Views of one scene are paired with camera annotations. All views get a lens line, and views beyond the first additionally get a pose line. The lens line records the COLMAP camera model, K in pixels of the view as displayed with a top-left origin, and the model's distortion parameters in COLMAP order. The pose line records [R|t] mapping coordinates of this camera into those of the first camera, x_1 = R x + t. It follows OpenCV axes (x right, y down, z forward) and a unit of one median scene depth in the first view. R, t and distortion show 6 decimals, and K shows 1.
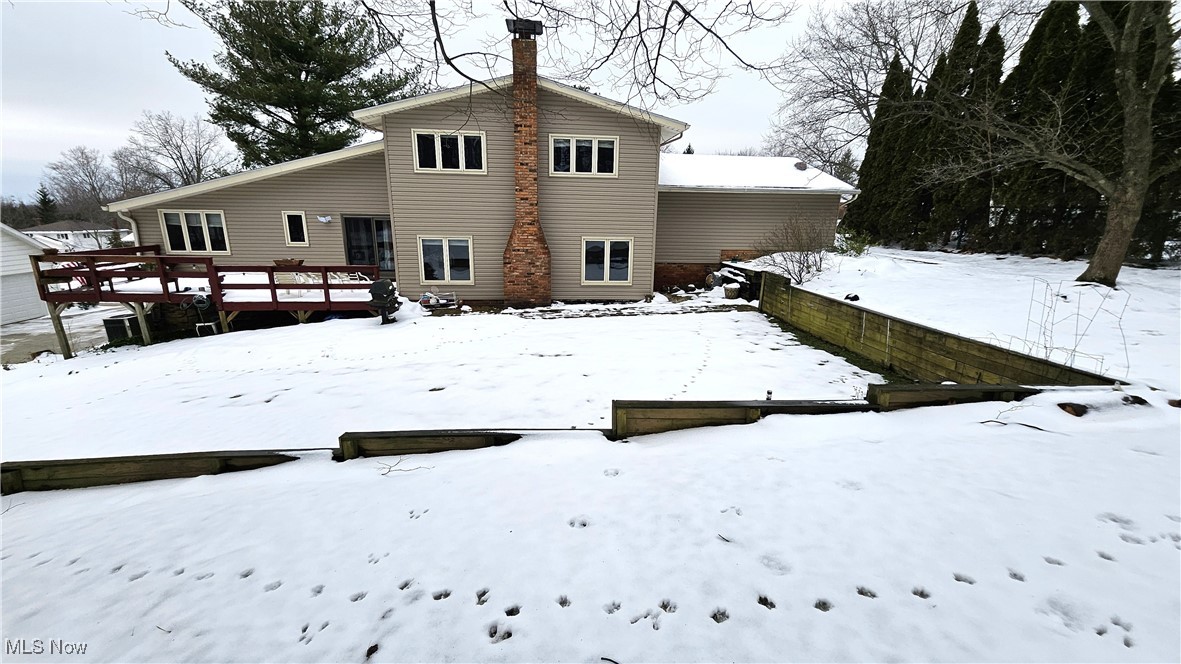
lens RADIAL K [[466.0, 0, 589.2], [0, 466.0, 332.9], [0, 0, 1]] dist [0.001846, -0.000296]
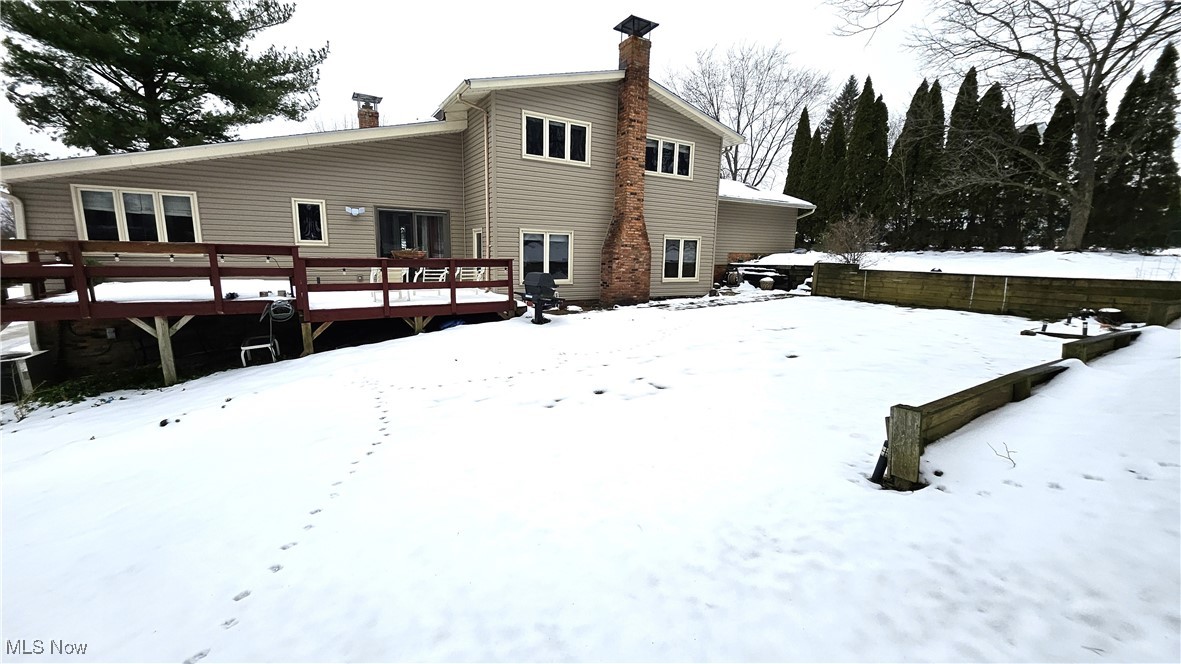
lens RADIAL K [[466.0, 0, 588.4], [0, 466.0, 333.9], [0, 0, 1]] dist [0.001846, -0.000296]
pose [[0.896998, -0.074929, 0.435639, -0.675225], [0.104550, 0.993529, -0.044388, 0.042996], [-0.429494, 0.085362, 0.899027, 0.172318]]
